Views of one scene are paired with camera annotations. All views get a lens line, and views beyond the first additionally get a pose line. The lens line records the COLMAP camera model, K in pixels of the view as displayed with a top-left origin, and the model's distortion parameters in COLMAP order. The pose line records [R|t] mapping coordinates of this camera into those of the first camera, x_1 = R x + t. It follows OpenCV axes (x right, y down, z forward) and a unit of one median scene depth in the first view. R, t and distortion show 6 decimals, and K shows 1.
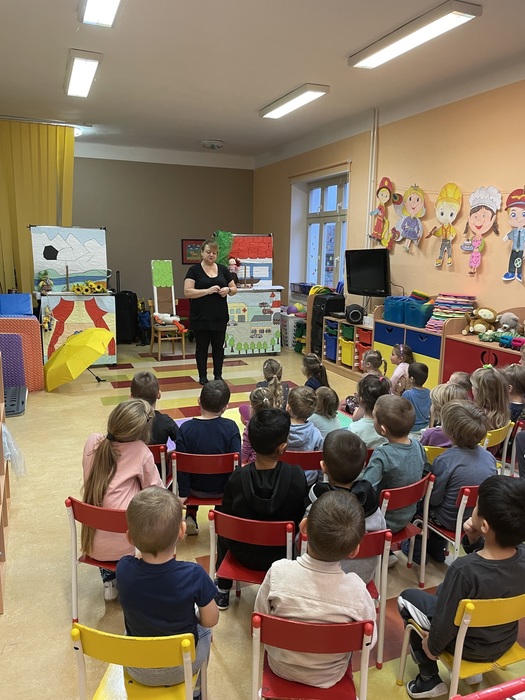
lens RADIAL K [[527.9, 0, 262.5], [0, 527.9, 350.0], [0, 0, 1]] dist [0.049139, -0.005677]
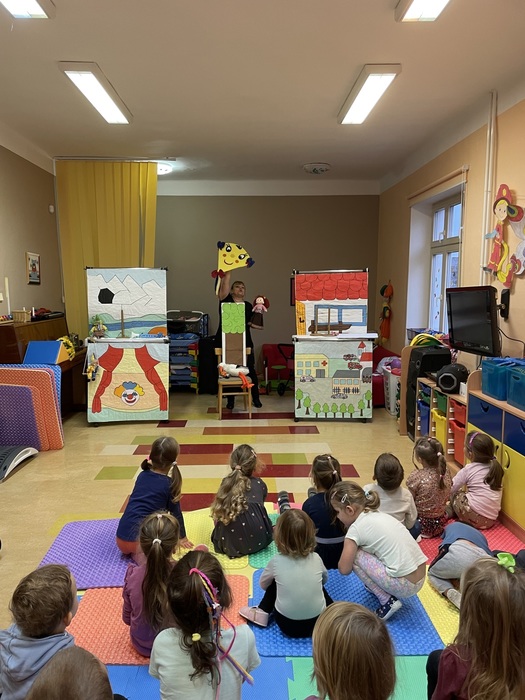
lens RADIAL K [[527.9, 0, 262.5], [0, 527.9, 350.0], [0, 0, 1]] dist [0.049139, -0.005677]
pose [[0.931407, 0.029380, -0.362793, 0.177259], [-0.053632, 0.996935, -0.056959, -0.046799], [0.360007, 0.072509, 0.930128, 0.225832]]
